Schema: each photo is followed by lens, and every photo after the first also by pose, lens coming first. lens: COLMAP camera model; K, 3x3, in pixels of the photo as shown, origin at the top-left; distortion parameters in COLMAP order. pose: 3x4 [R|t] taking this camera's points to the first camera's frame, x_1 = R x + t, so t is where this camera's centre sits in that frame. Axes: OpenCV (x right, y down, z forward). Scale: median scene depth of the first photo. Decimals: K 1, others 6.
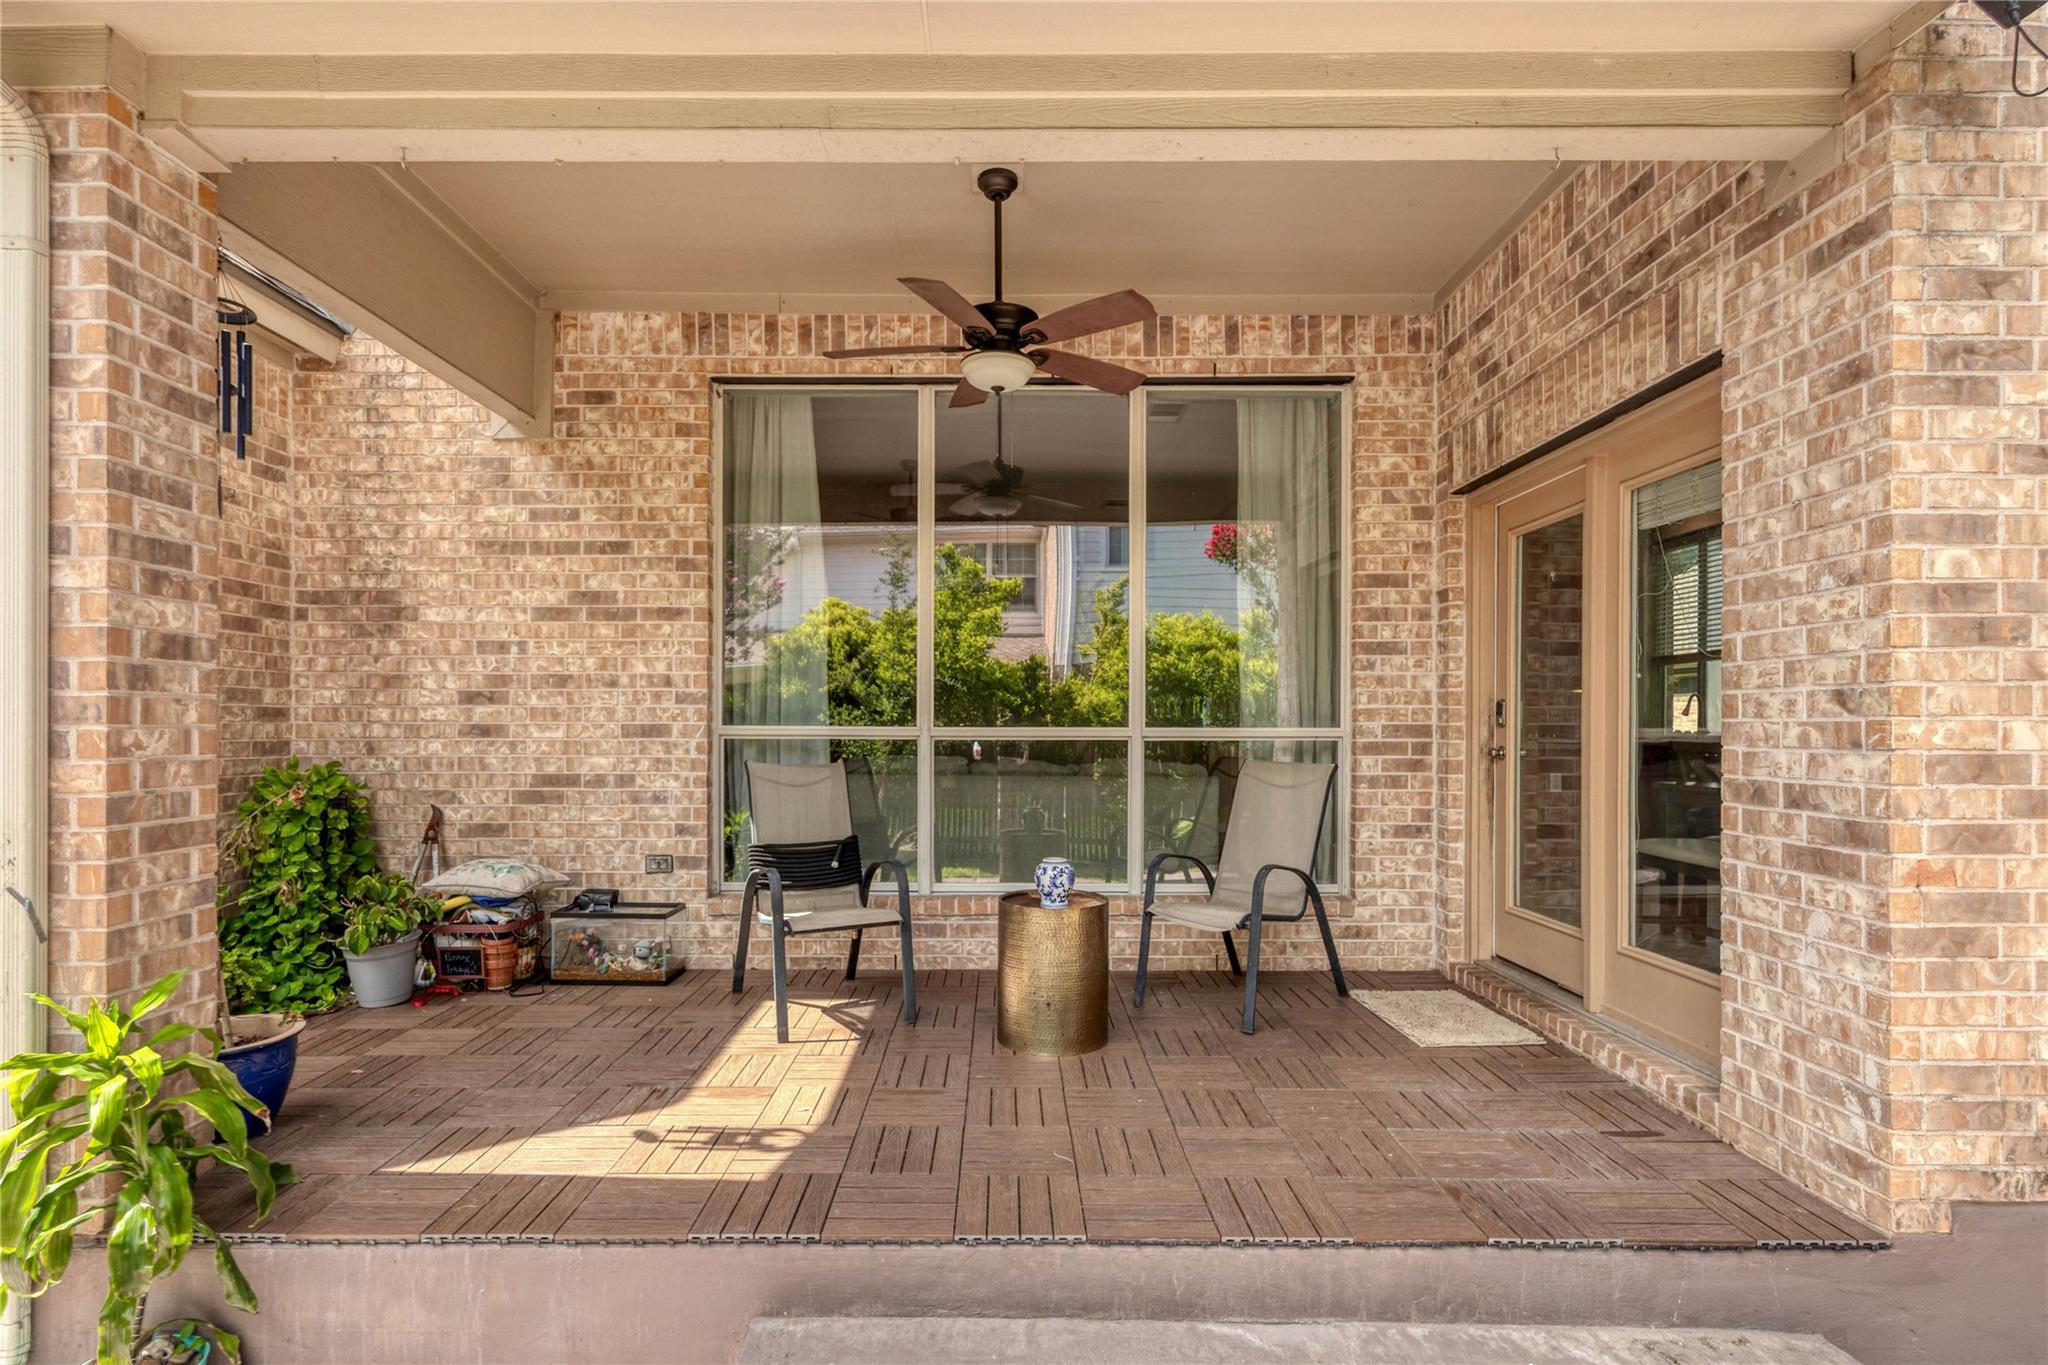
lens RADIAL K [[1006.1, 0, 991.7], [0, 1006.1, 724.7], [0, 0, 1]] dist [0.005461, -0.000815]
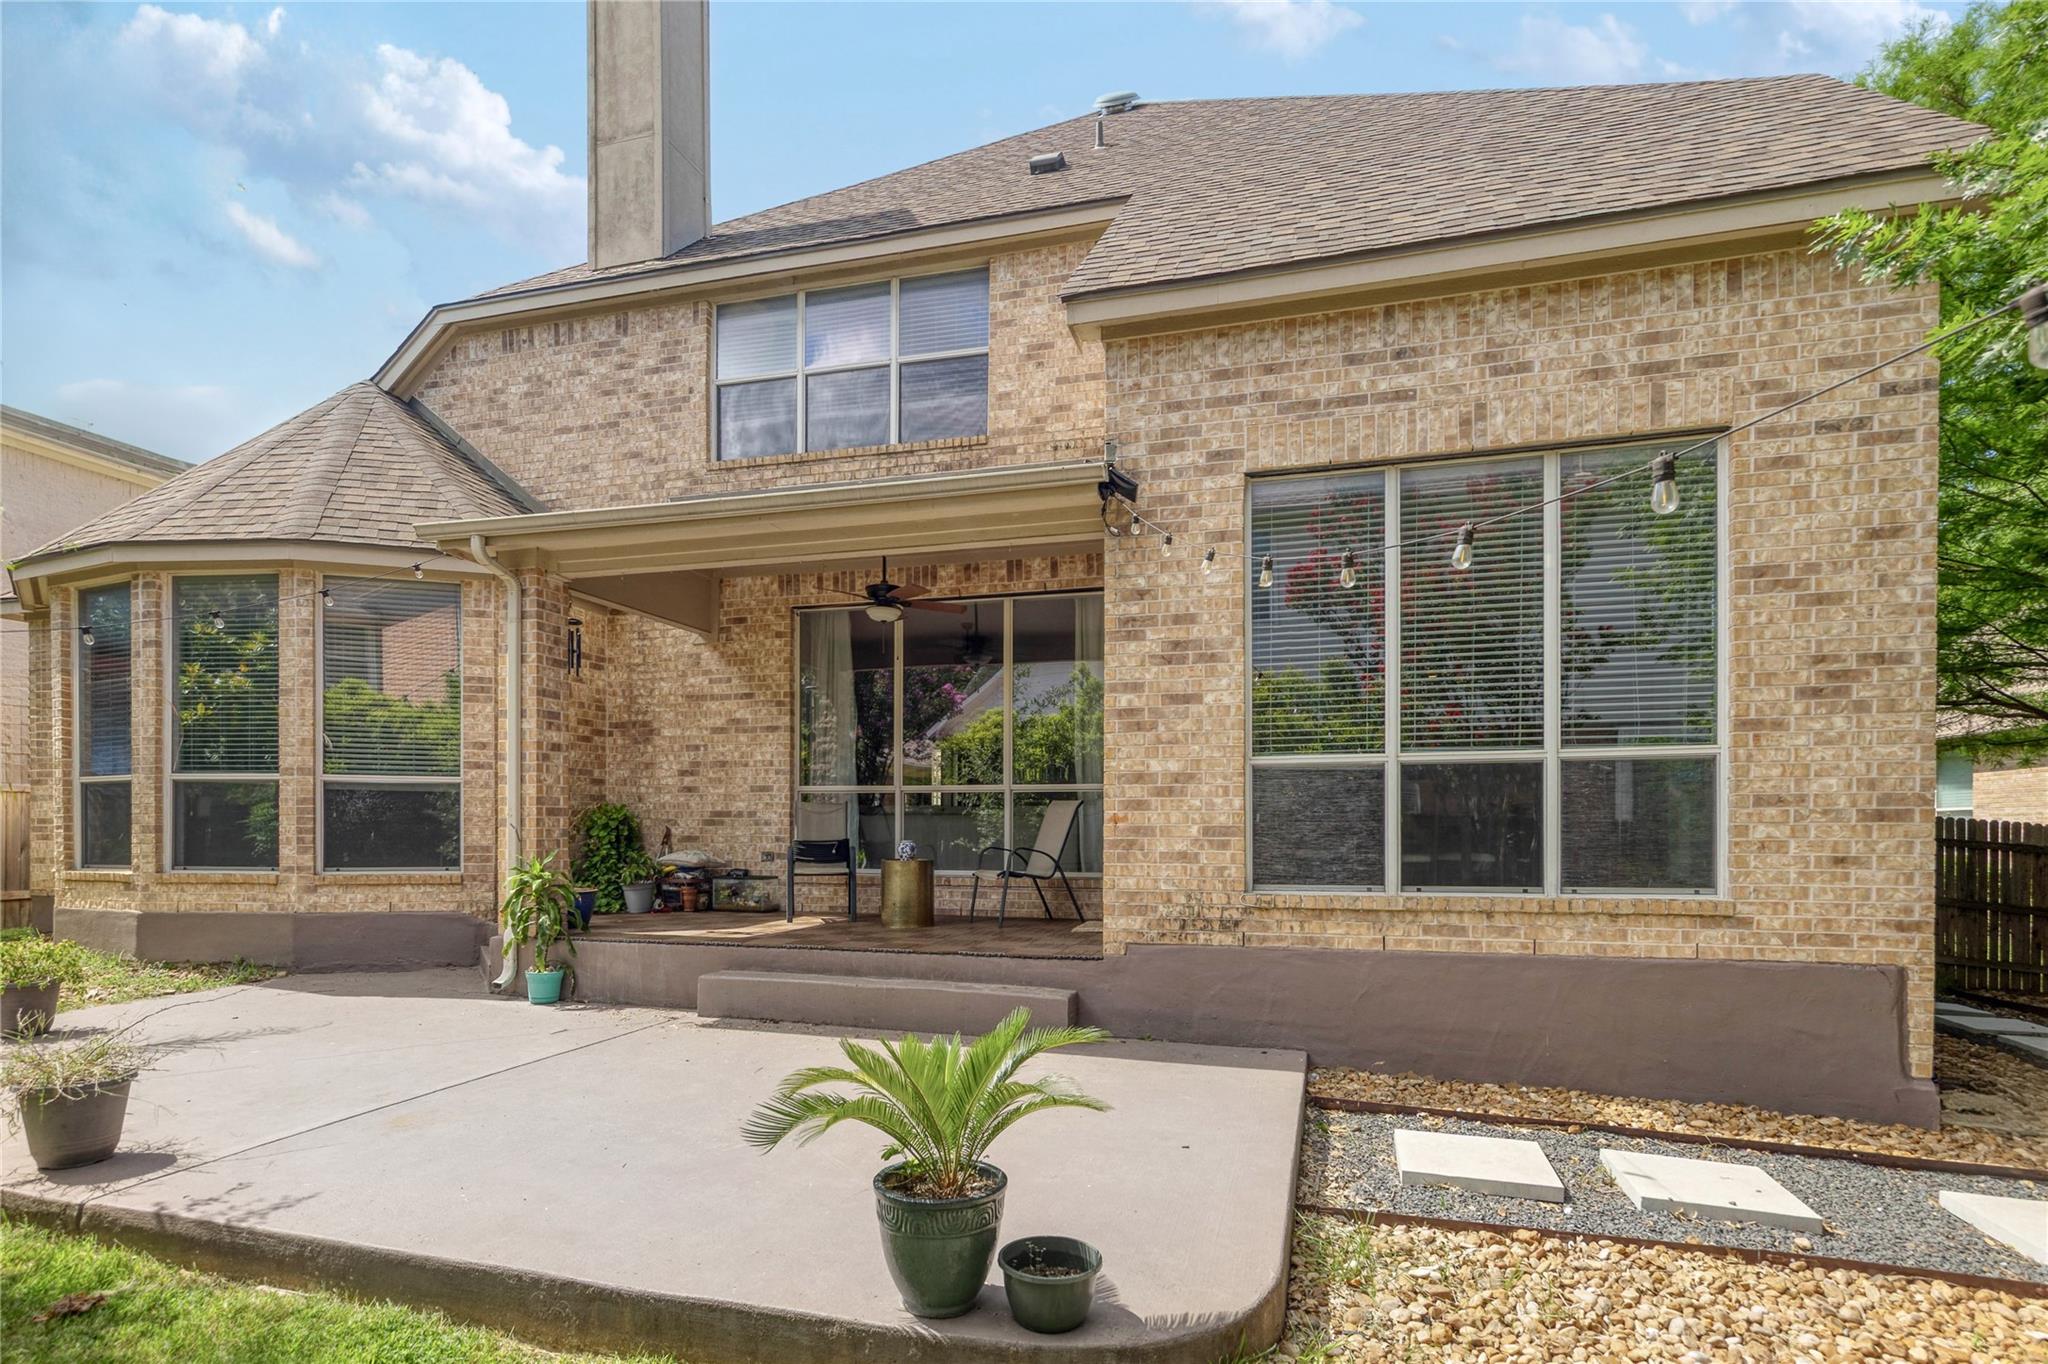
lens RADIAL K [[1030.5, 0, 1030.9], [0, 1030.5, 826.6], [0, 0, 1]] dist [0.000571, 0.000611]
pose [[0.966832, -0.001077, -0.255411, 0.715452], [0.000480, 0.999997, -0.002399, 0.089773], [0.255413, 0.002197, 0.966830, -0.854274]]
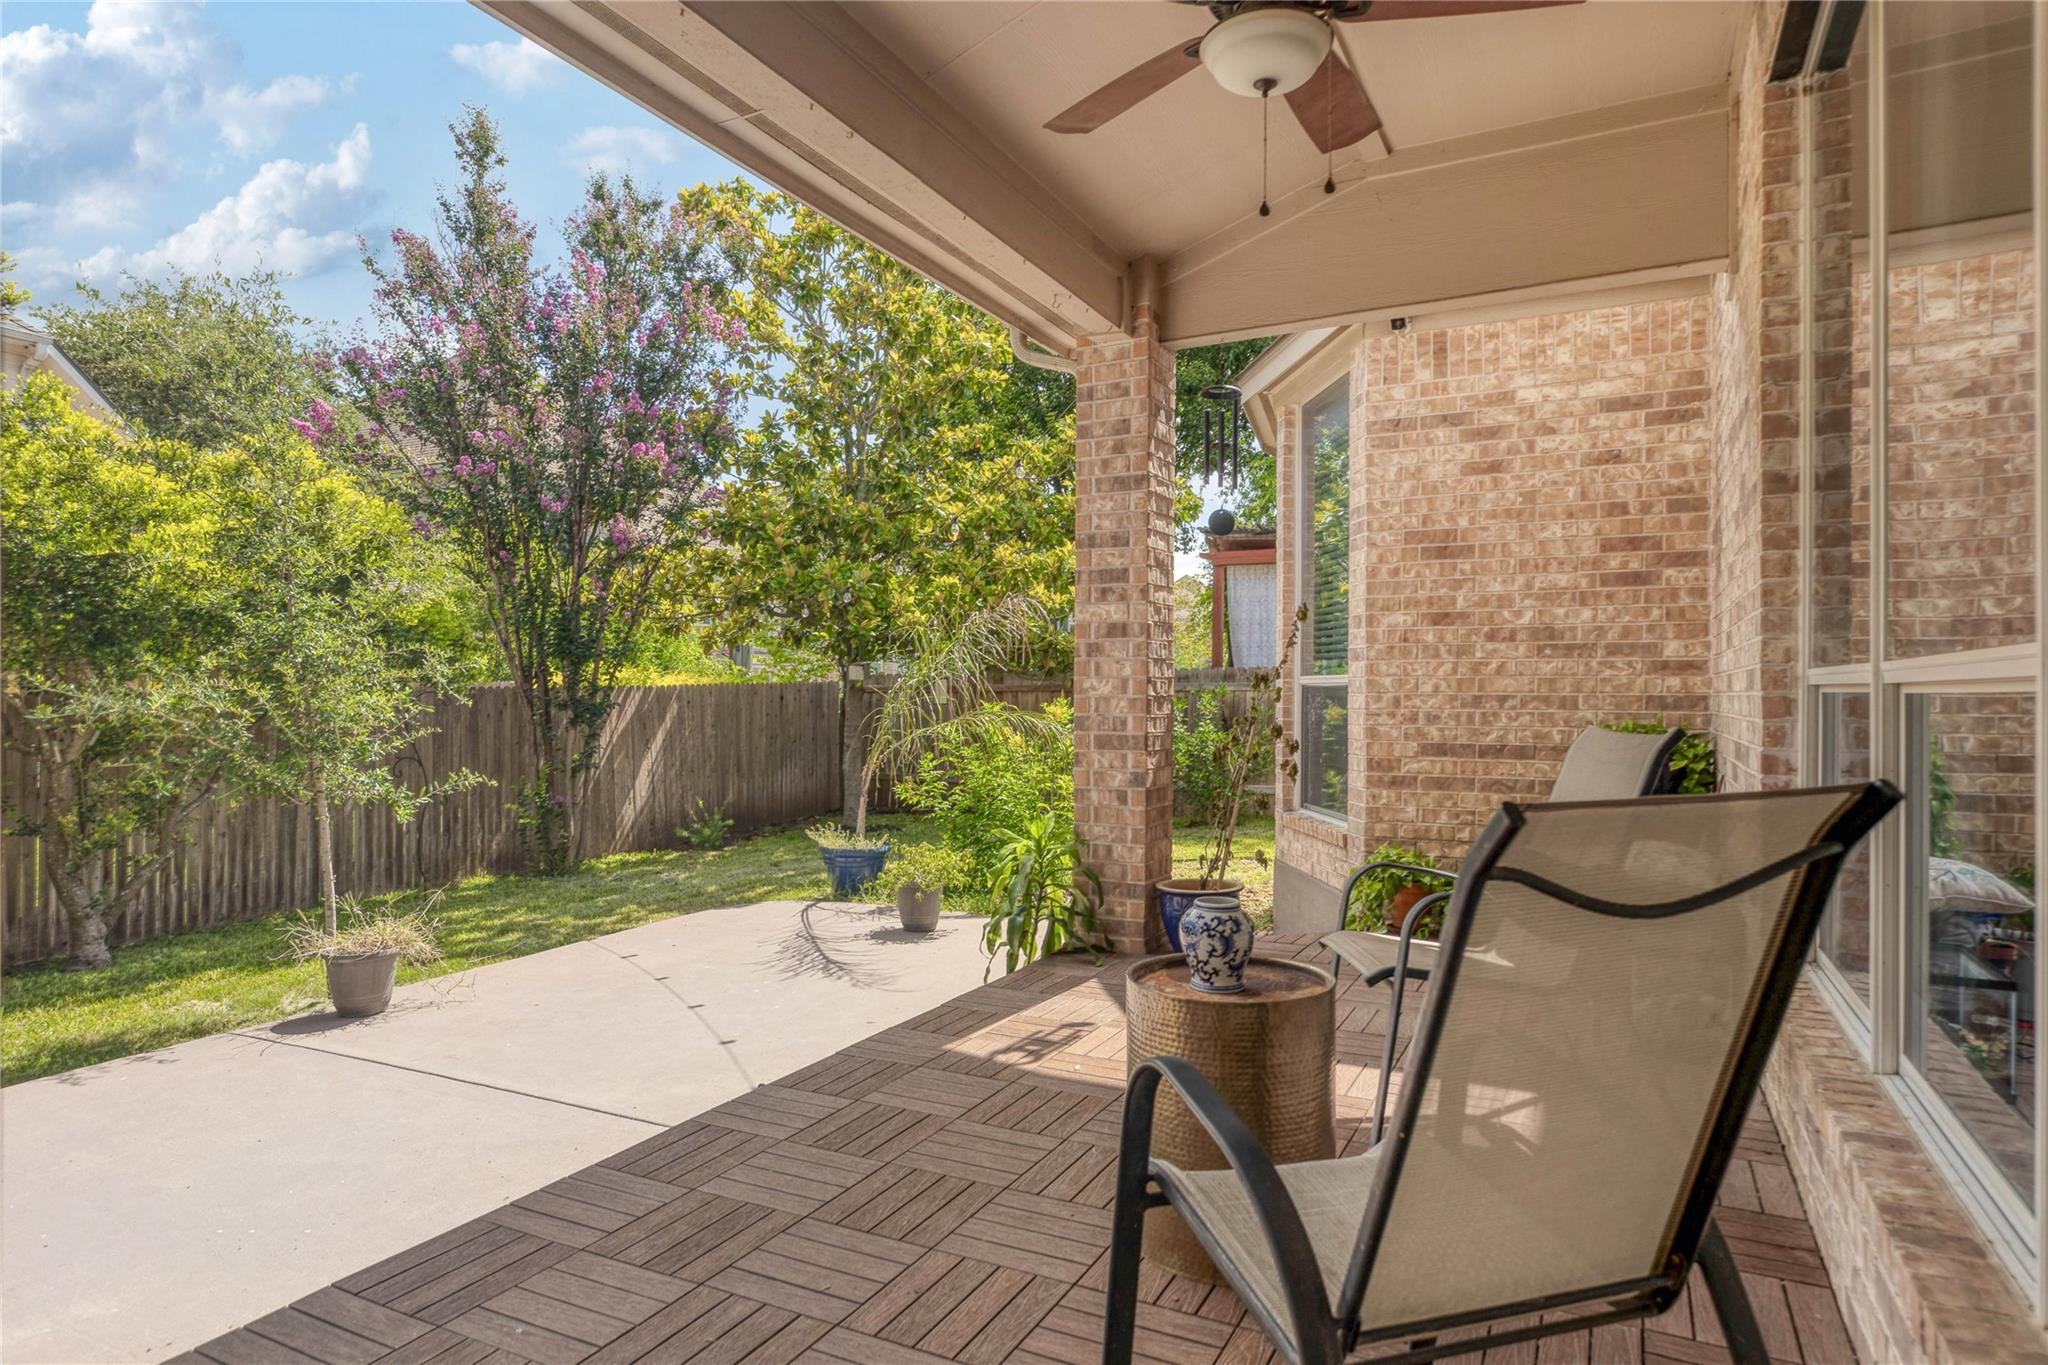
lens RADIAL K [[1134.7, 0, 1024.0], [0, 1134.7, 682.5], [0, 0, 1]] dist [0.000866, 0.000144]
pose [[-0.437844, -0.004977, -0.899037, 0.534691], [-0.002945, 0.999987, -0.004101, 0.010239], [0.899046, 0.000852, -0.437853, 0.935981]]
